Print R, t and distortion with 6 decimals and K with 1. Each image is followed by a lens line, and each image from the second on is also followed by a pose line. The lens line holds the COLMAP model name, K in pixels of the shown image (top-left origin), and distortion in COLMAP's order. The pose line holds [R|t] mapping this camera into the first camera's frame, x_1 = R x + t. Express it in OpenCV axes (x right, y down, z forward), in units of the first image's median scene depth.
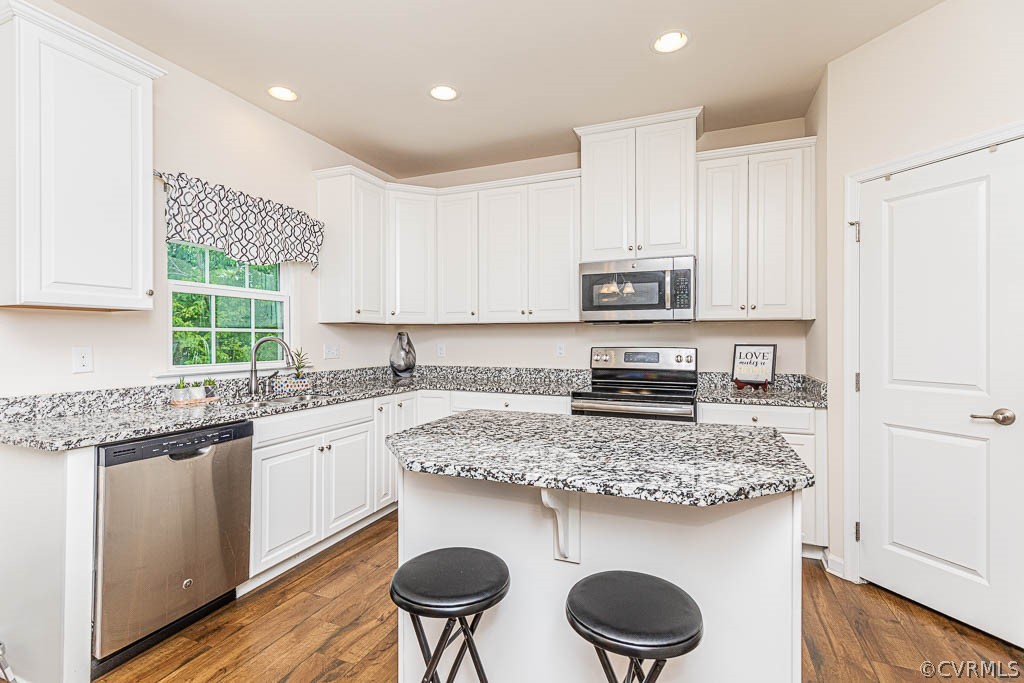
lens RADIAL K [[470.5, 0, 510.8], [0, 470.5, 331.8], [0, 0, 1]] dist [0.008919, -0.002221]
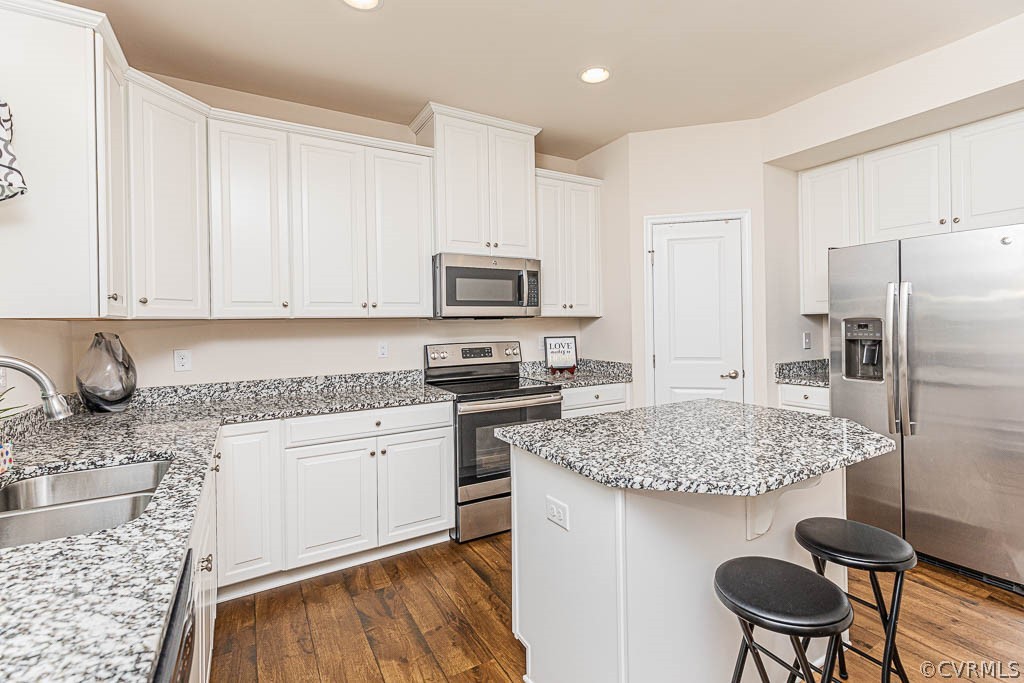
lens RADIAL K [[470.5, 0, 522.9], [0, 470.5, 320.8], [0, 0, 1]] dist [0.008919, -0.002221]
pose [[0.604829, -0.004964, 0.796340, -0.497590], [0.004910, 0.999985, 0.002504, -0.016916], [-0.796340, 0.002395, 0.604844, 0.337920]]
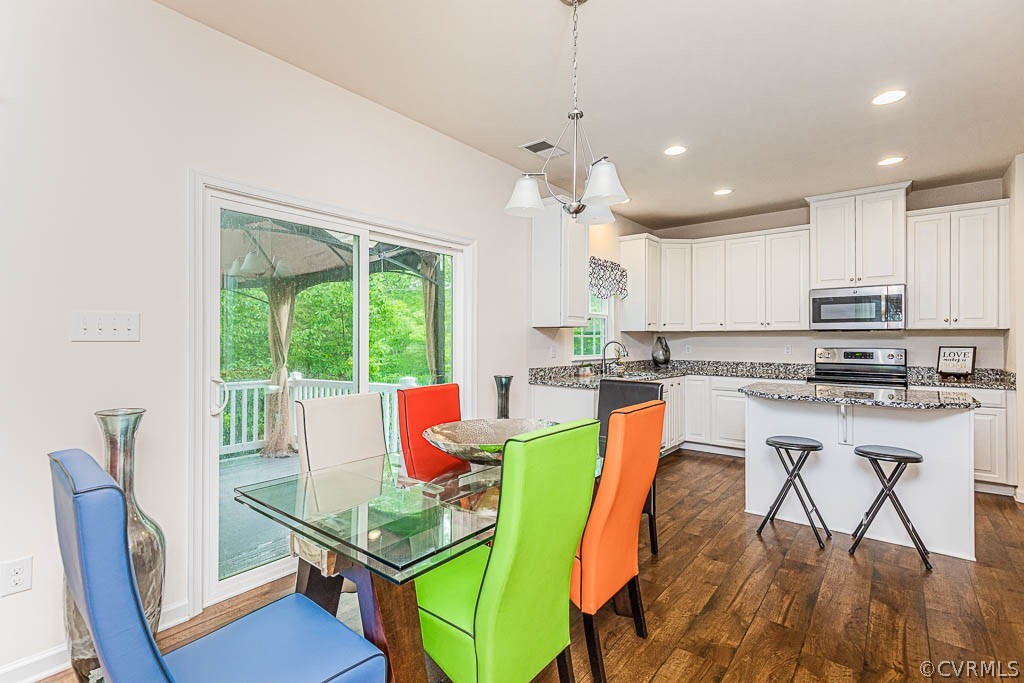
lens RADIAL K [[470.5, 0, 514.7], [0, 470.5, 333.3], [0, 0, 1]] dist [0.008919, -0.002221]
pose [[0.958397, -0.001551, -0.285436, -0.324843], [0.001669, 0.999999, 0.000168, -0.014423], [0.285435, -0.000637, 0.958398, -0.689942]]
